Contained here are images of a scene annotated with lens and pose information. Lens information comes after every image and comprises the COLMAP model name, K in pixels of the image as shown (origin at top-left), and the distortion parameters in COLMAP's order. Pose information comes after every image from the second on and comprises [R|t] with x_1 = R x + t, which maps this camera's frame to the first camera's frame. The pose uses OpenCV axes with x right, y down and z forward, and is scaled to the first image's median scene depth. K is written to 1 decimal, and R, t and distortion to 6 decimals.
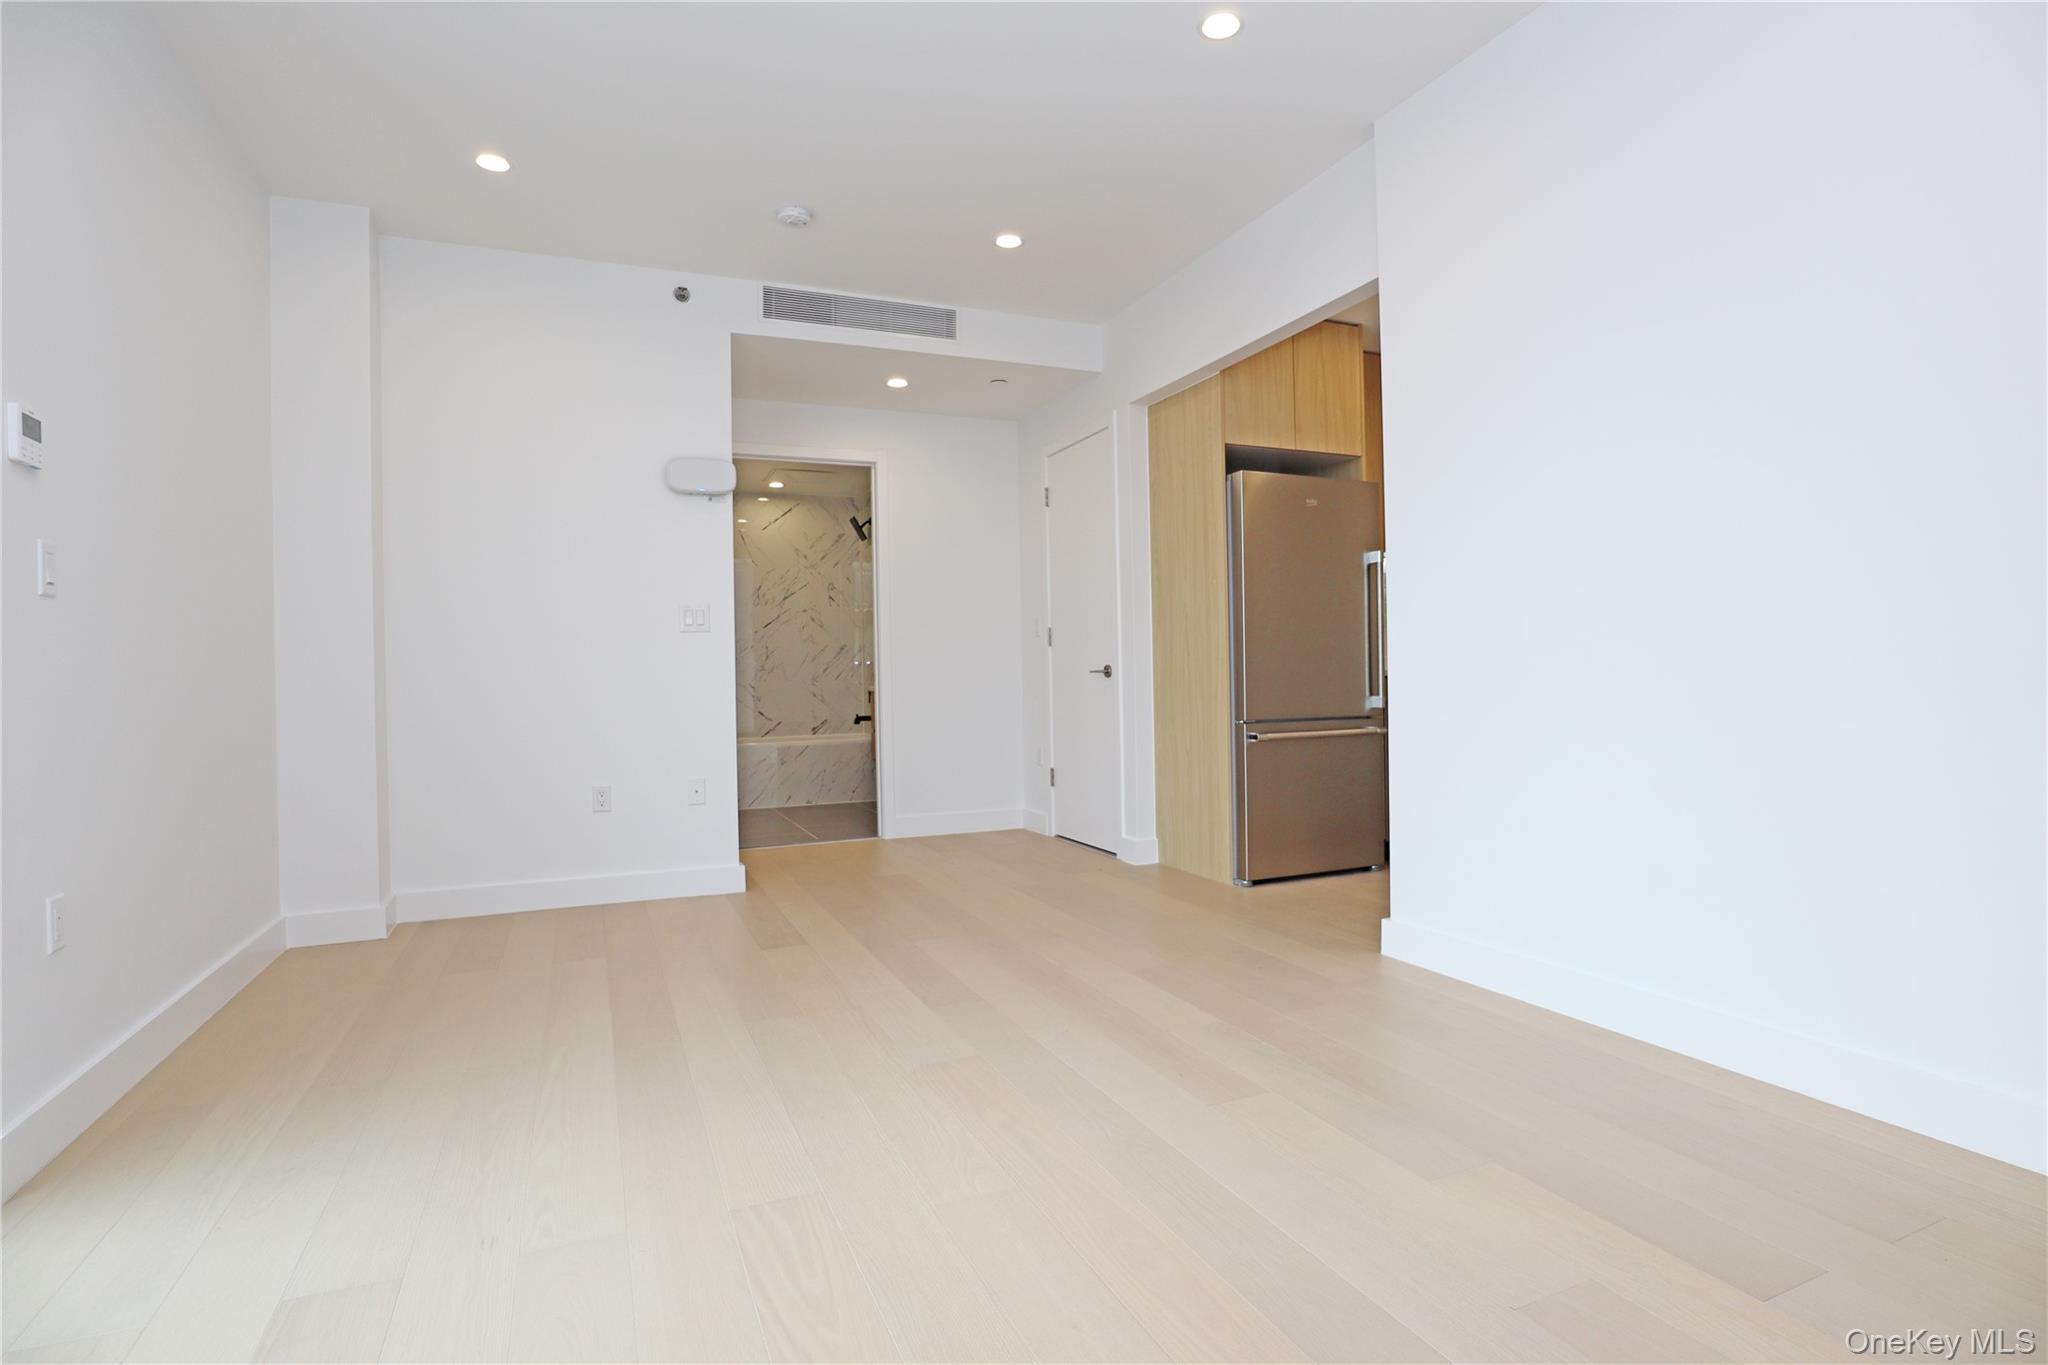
lens RADIAL K [[1031.9, 0, 1038.2], [0, 1031.9, 678.5], [0, 0, 1]] dist [-0.044506, 0.015393]
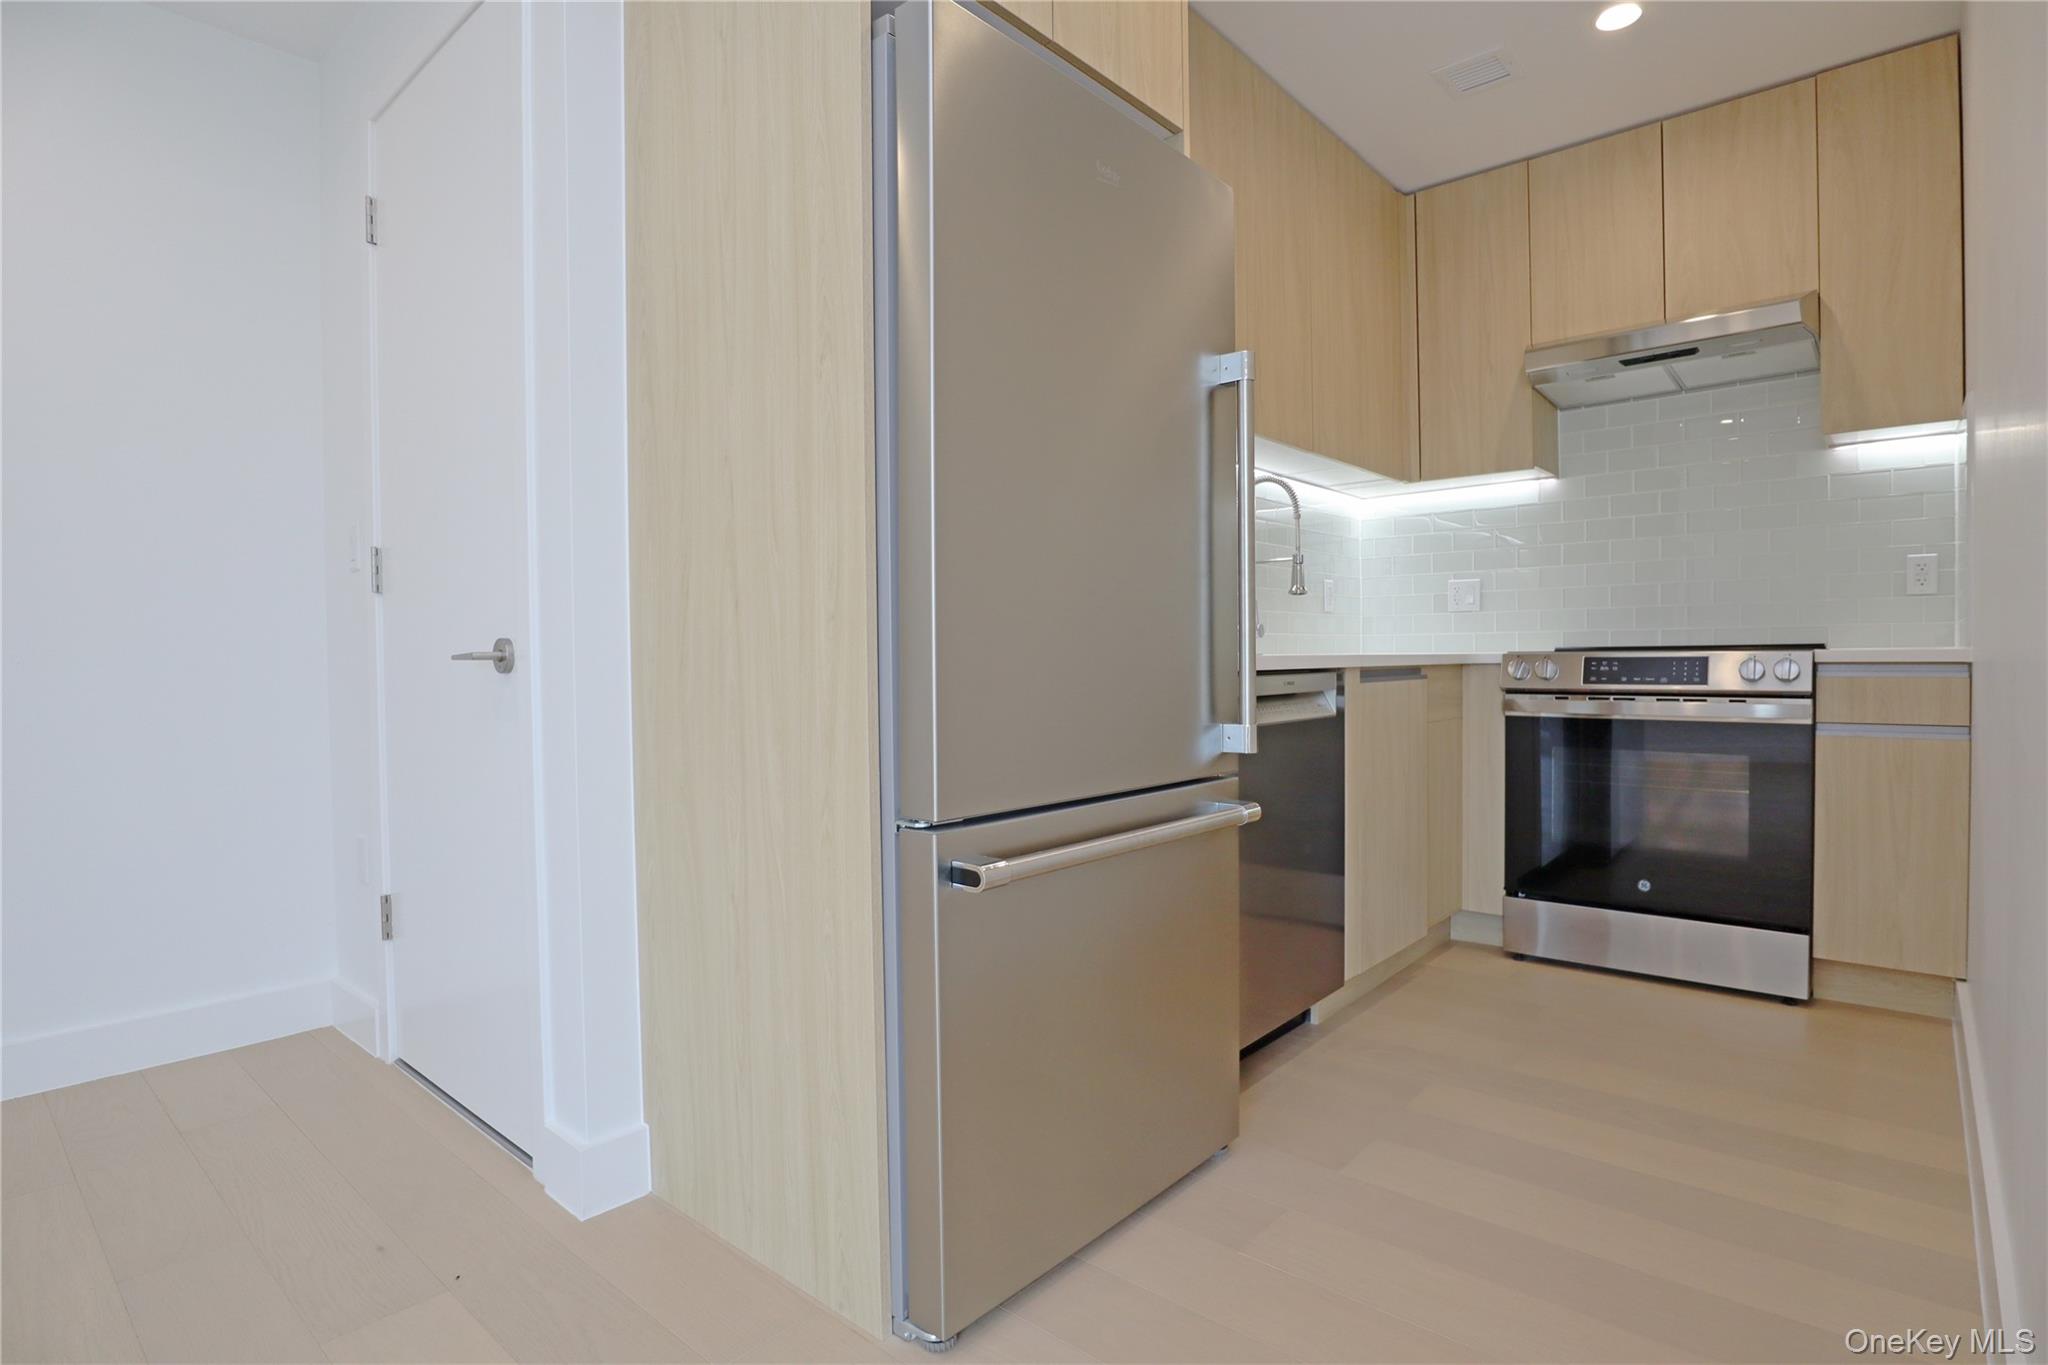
lens RADIAL K [[1031.9, 0, 1038.2], [0, 1031.9, 678.5], [0, 0, 1]] dist [-0.044506, 0.015393]
pose [[0.902278, -0.001462, 0.431153, 0.092351], [-0.003089, 0.999947, 0.009855, -0.003771], [-0.431144, -0.010224, 0.902225, 0.671794]]
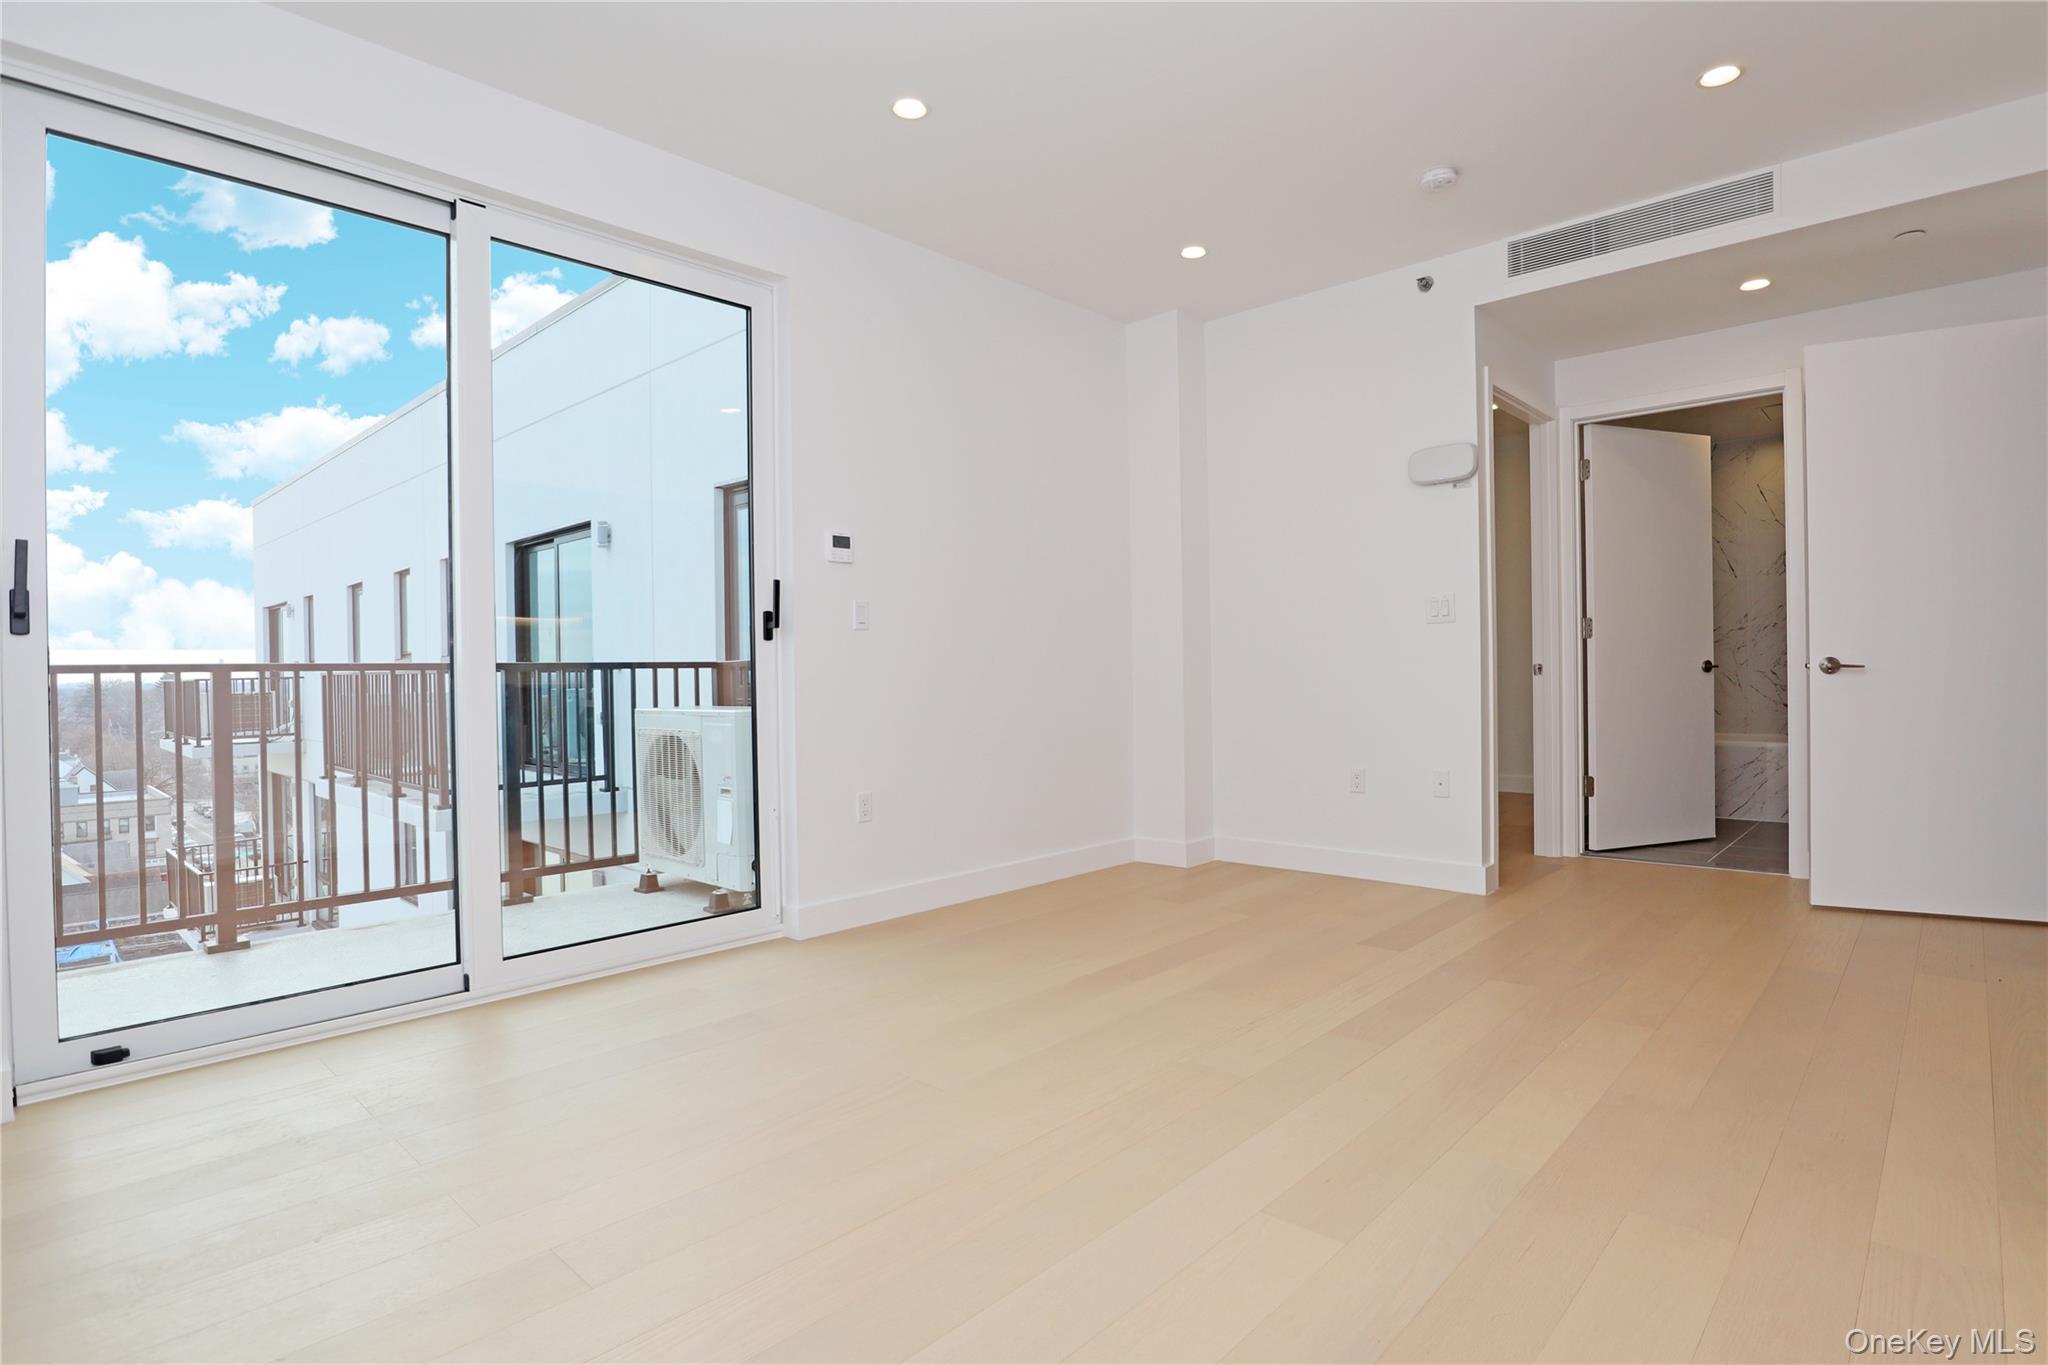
lens RADIAL K [[1031.9, 0, 1038.2], [0, 1031.9, 678.5], [0, 0, 1]] dist [-0.044506, 0.015393]
pose [[0.406179, 0.016973, -0.913636, 0.385875], [0.005340, 0.999766, 0.020948, -0.013532], [0.913778, -0.013387, 0.405994, 0.230133]]
